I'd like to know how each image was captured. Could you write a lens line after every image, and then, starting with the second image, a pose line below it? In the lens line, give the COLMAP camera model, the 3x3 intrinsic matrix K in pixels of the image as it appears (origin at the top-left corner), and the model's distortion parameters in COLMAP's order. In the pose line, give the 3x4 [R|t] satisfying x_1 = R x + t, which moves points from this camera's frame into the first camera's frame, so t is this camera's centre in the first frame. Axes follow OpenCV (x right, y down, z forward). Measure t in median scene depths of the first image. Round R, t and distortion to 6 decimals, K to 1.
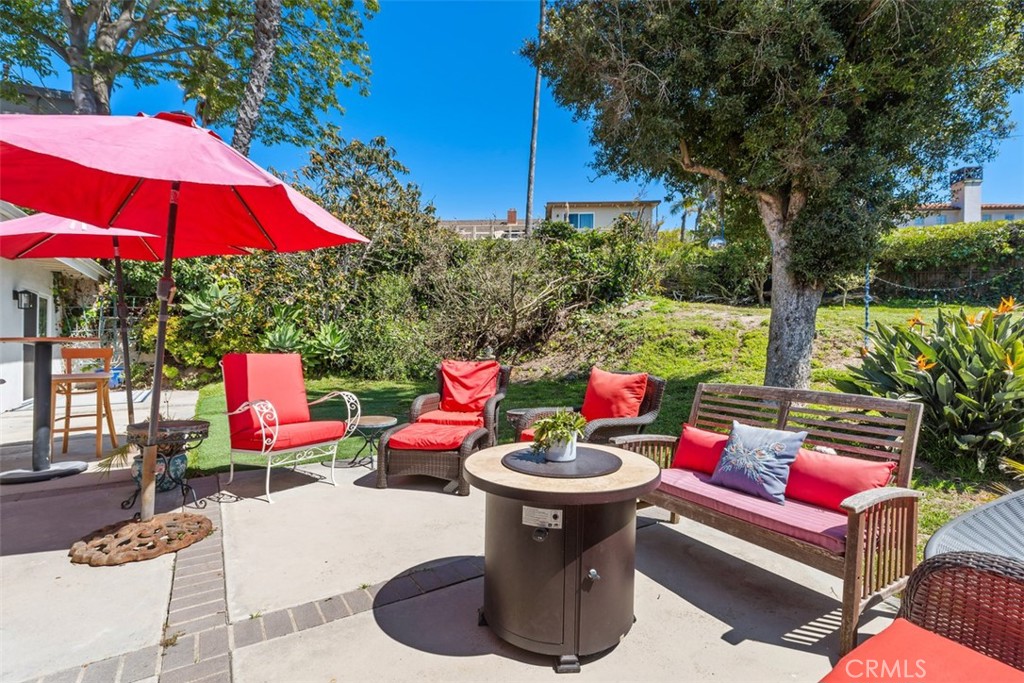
lens RADIAL K [[467.9, 0, 516.2], [0, 467.9, 342.7], [0, 0, 1]] dist [0.011743, -0.001021]
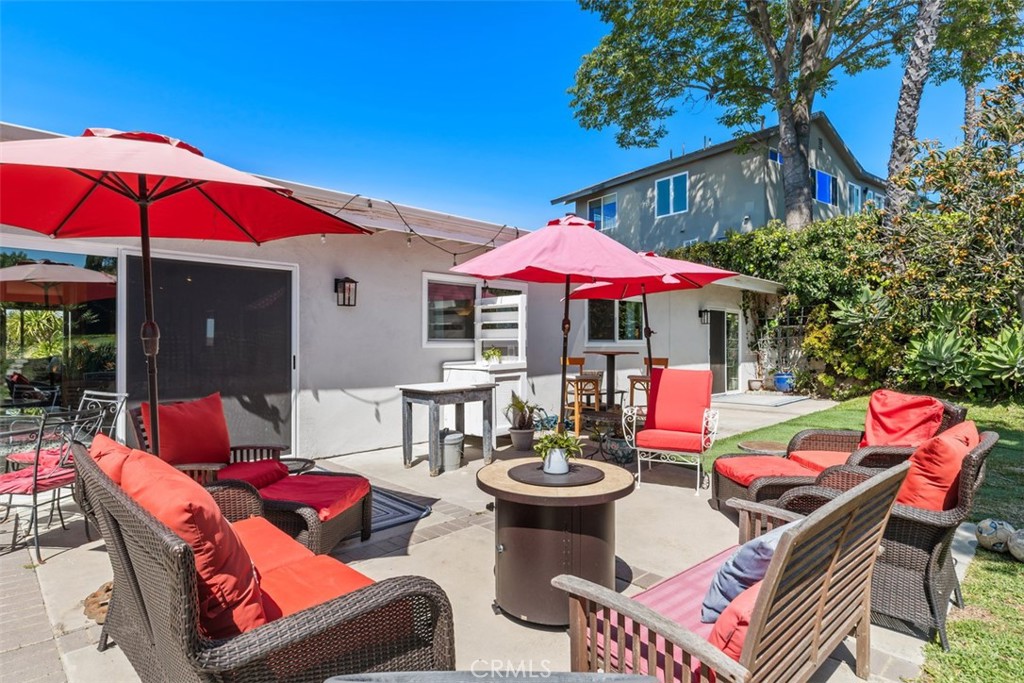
lens RADIAL K [[578.5, 0, 516.2], [0, 578.5, 341.5], [0, 0, 1]] dist [-0.001484, 0.000293]
pose [[0.206725, 0.006839, -0.978375, 0.648912], [-0.011154, 0.999927, 0.004633, -0.038723], [0.978336, 0.009955, 0.206786, 0.252808]]
